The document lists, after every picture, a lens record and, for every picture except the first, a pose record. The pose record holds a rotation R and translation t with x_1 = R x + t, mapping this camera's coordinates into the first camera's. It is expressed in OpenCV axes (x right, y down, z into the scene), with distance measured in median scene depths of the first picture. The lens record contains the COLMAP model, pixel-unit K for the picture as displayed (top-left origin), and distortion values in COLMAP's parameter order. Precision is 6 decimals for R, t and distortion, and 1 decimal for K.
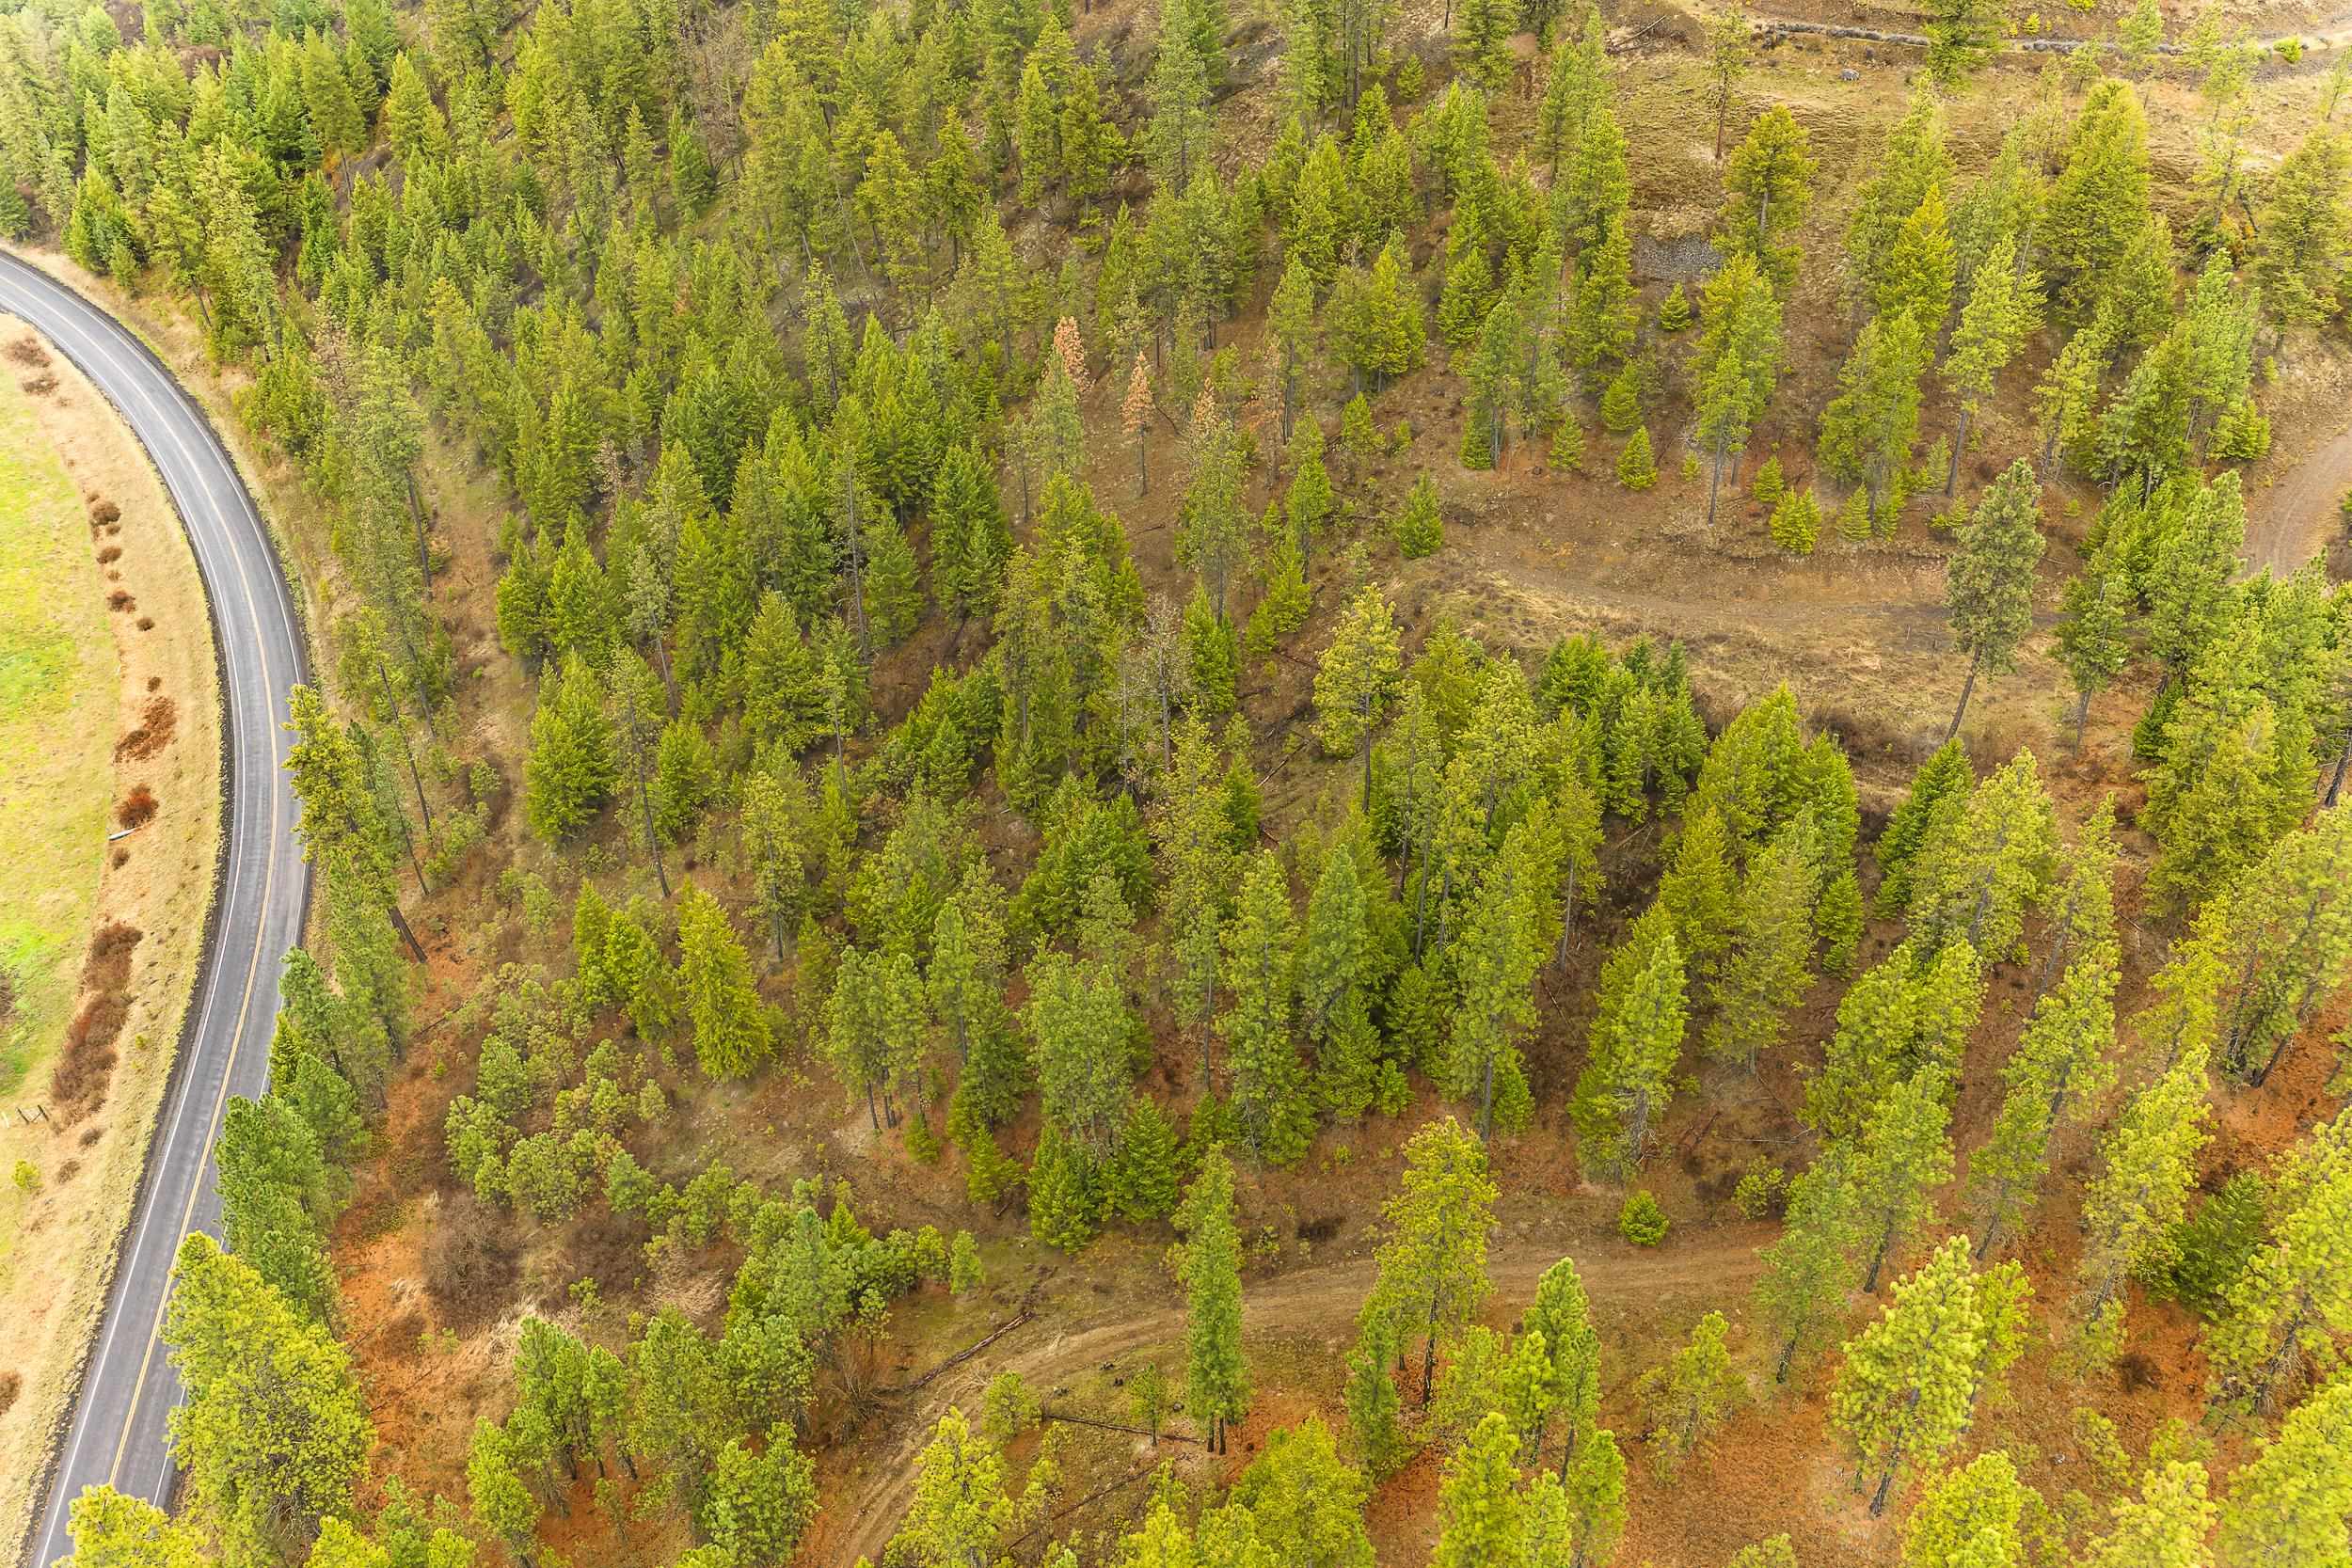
lens RADIAL K [[1974.6, 0, 1170.5], [0, 1974.6, 789.1], [0, 0, 1]] dist [-0.028397, 0.021668]
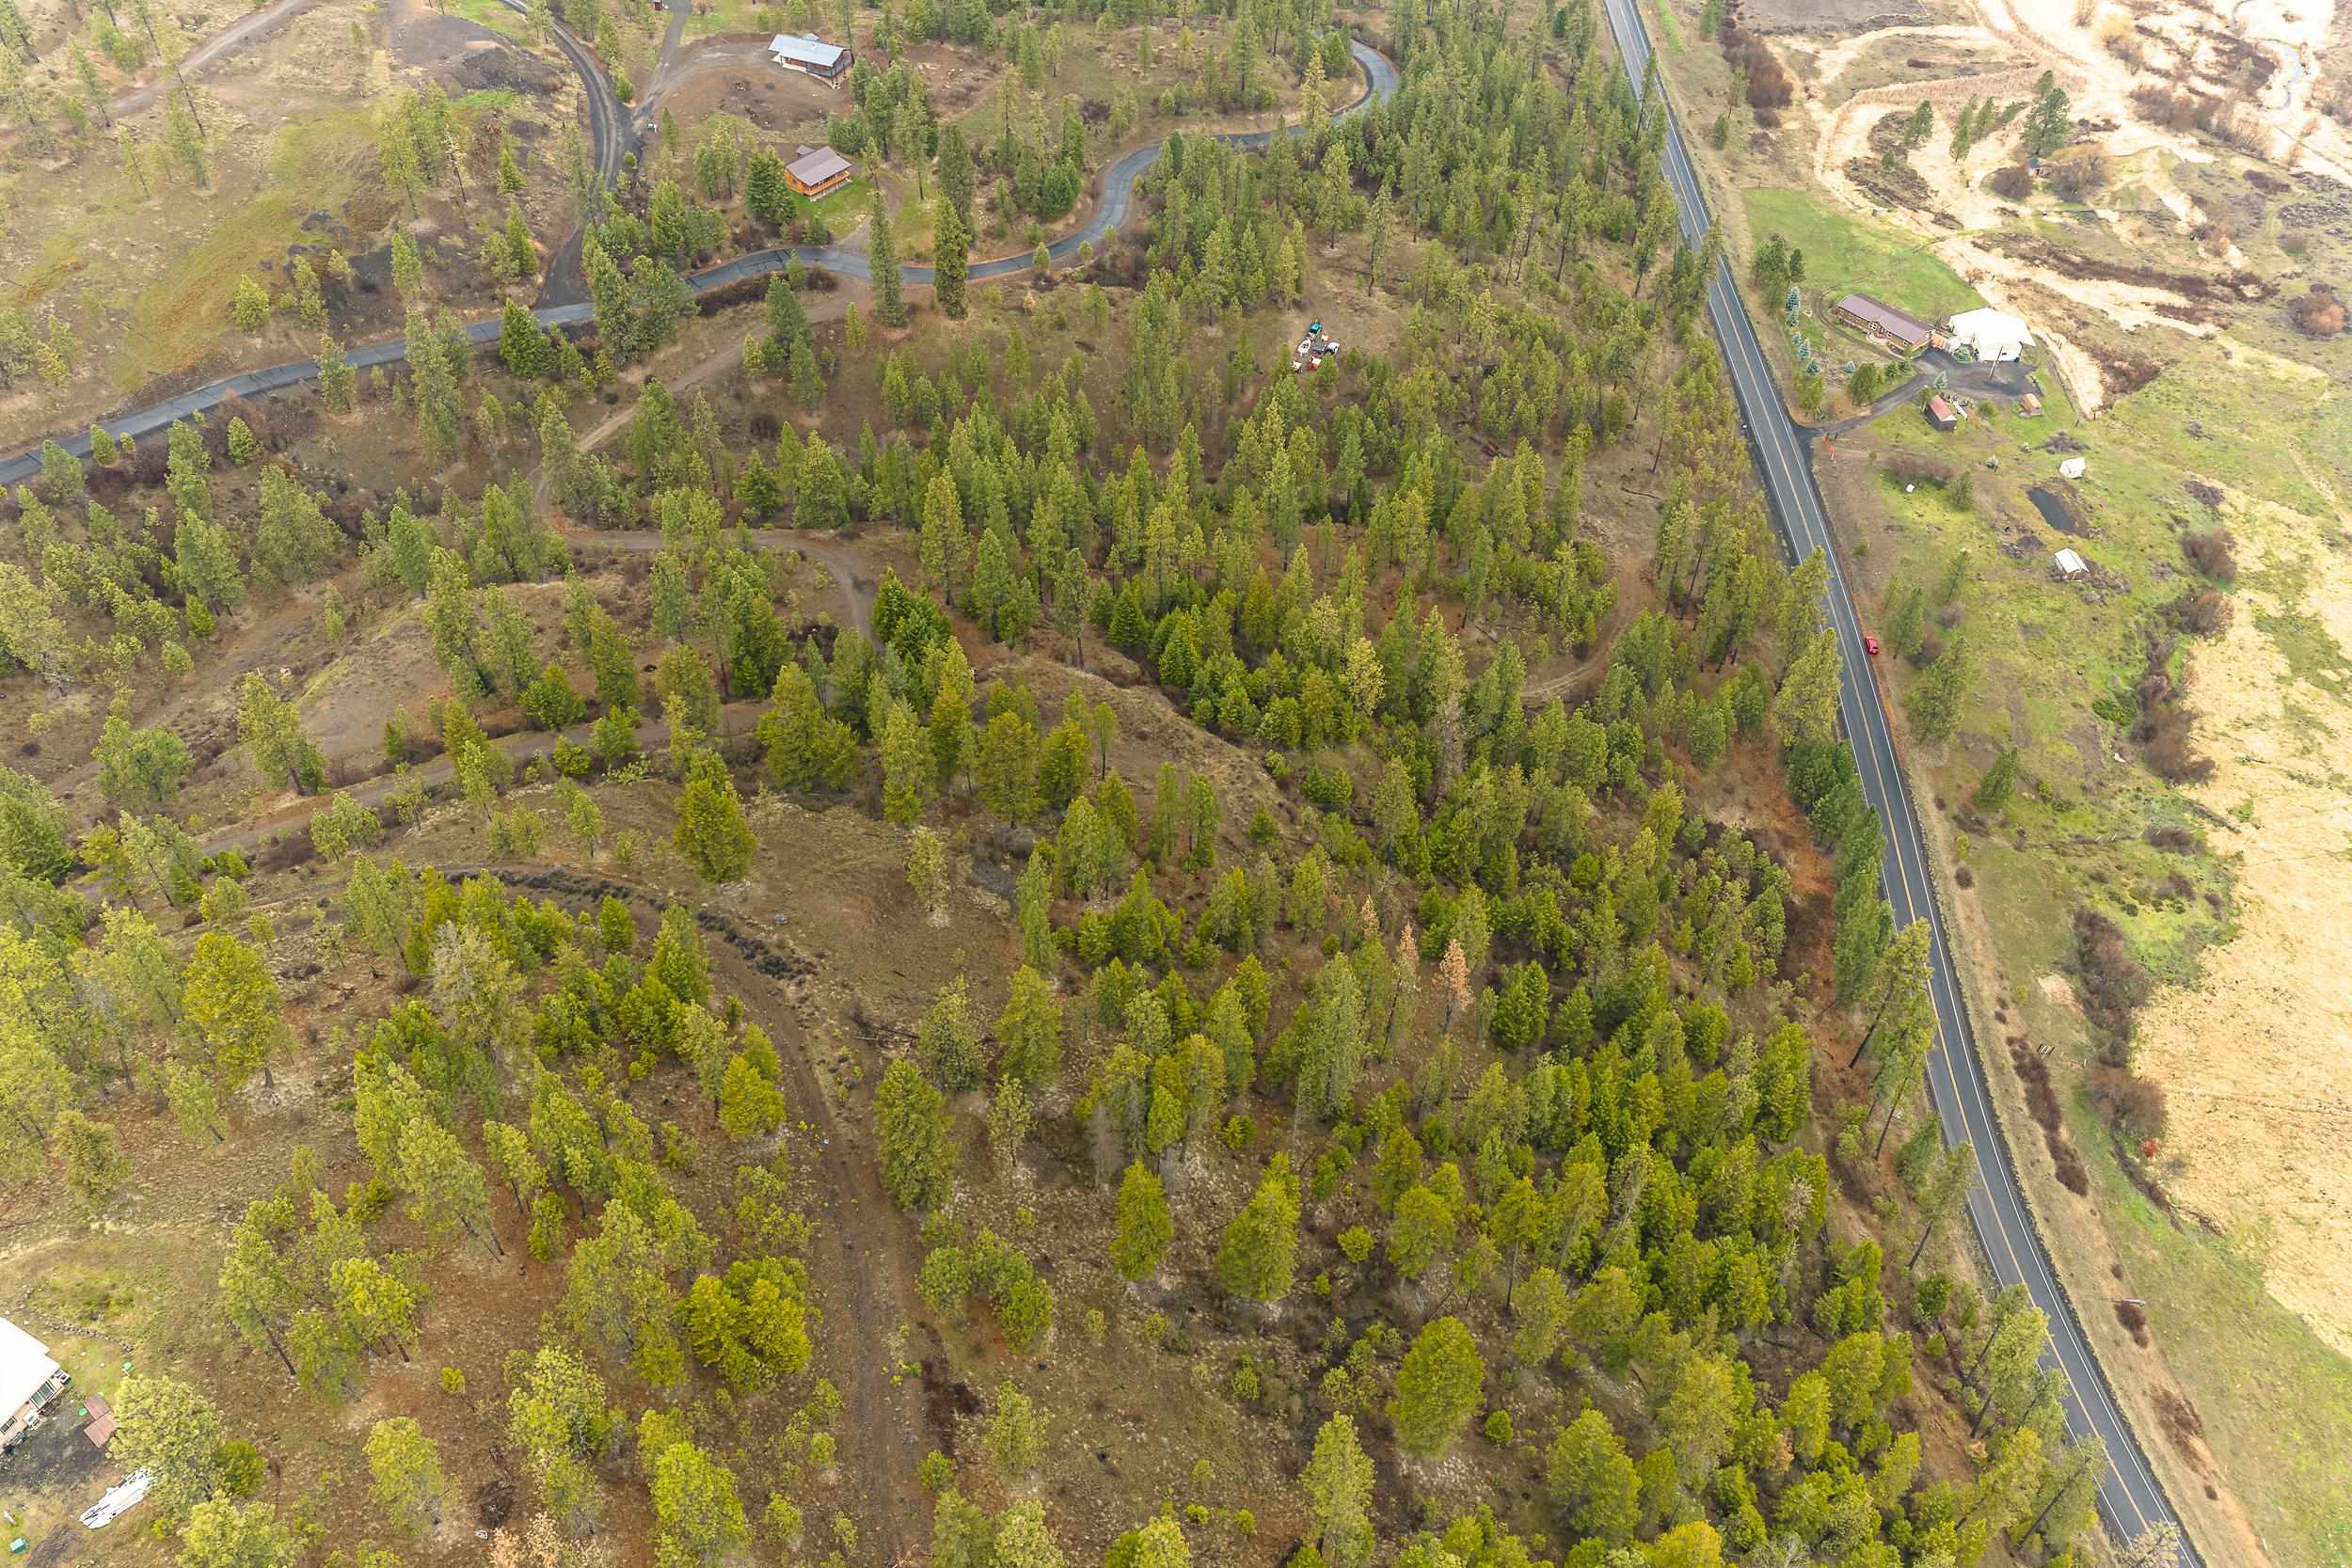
lens RADIAL K [[1974.6, 0, 1182.7], [0, 1974.6, 792.8], [0, 0, 1]] dist [-0.028397, 0.021668]
pose [[-0.963179, -0.193861, 0.186292, -0.106436], [0.151108, 0.182776, 0.971473, -1.759584], [-0.222381, 0.963852, -0.146752, 1.216987]]
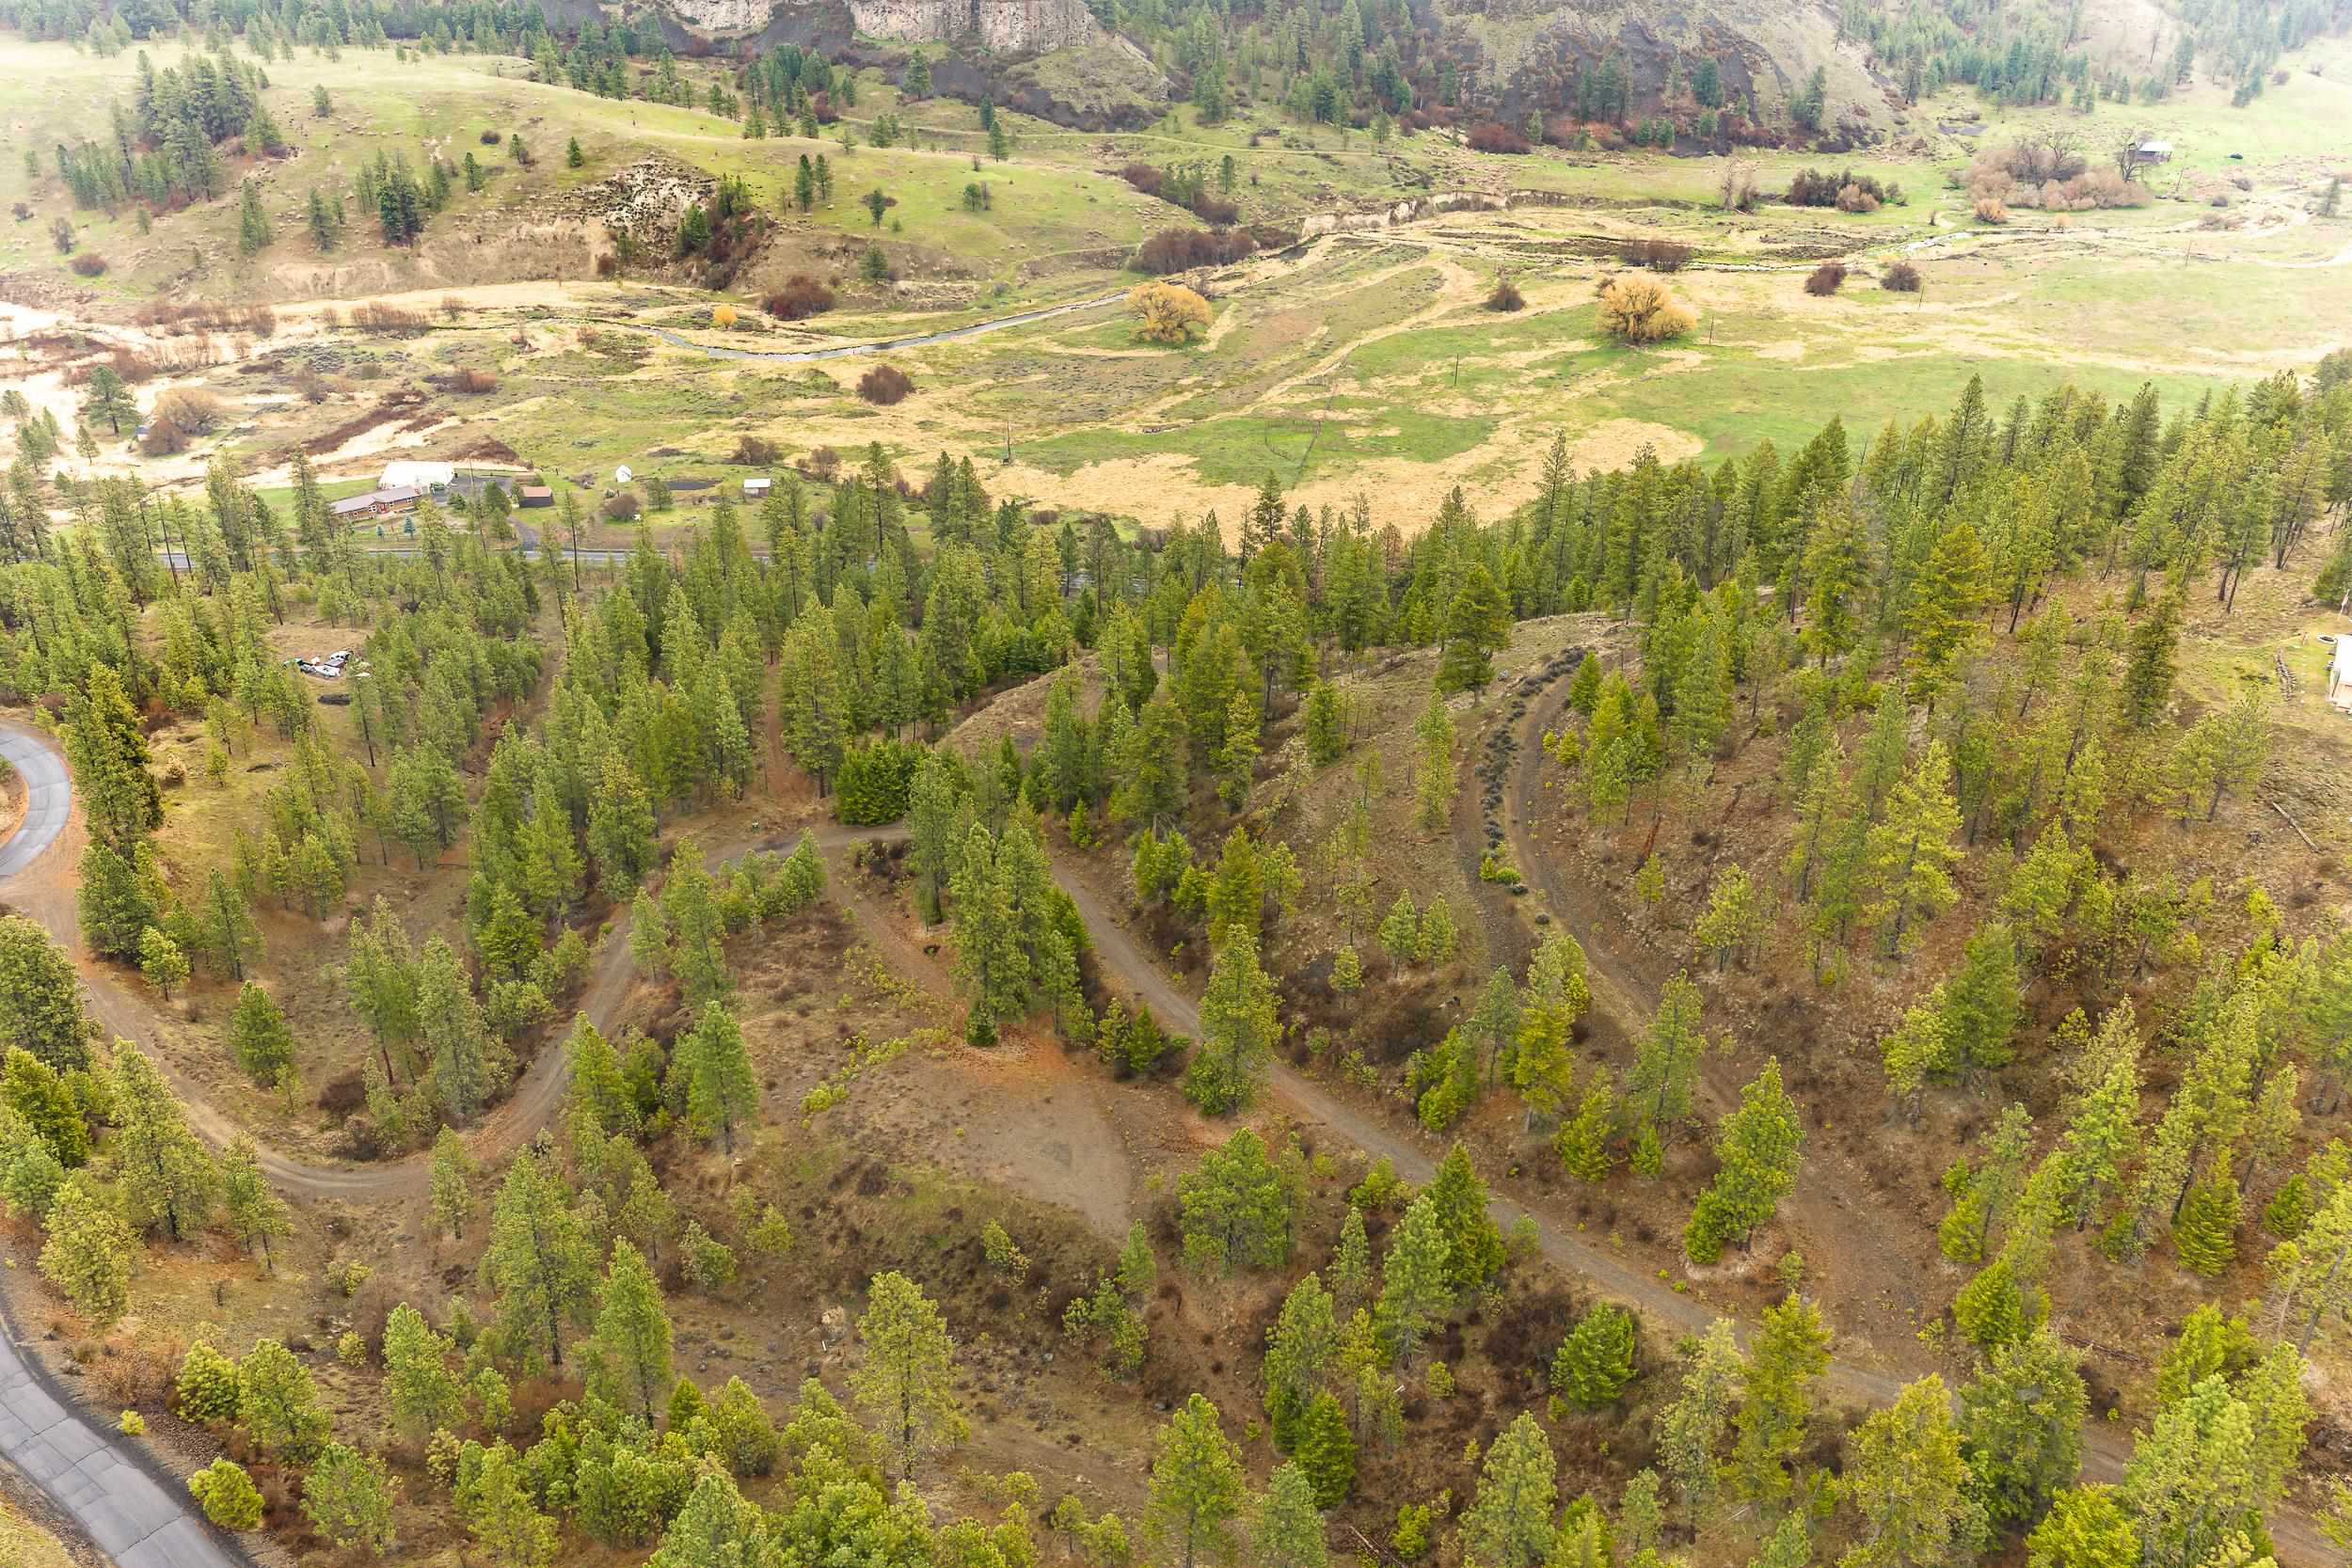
lens RADIAL K [[1974.6, 0, 1182.5], [0, 1974.6, 784.4], [0, 0, 1]] dist [-0.028397, 0.021668]
pose [[-0.295734, 0.469467, -0.831951, 1.751689], [-0.560443, 0.620005, 0.549088, -1.048013], [0.773593, 0.628644, 0.079753, 0.906671]]
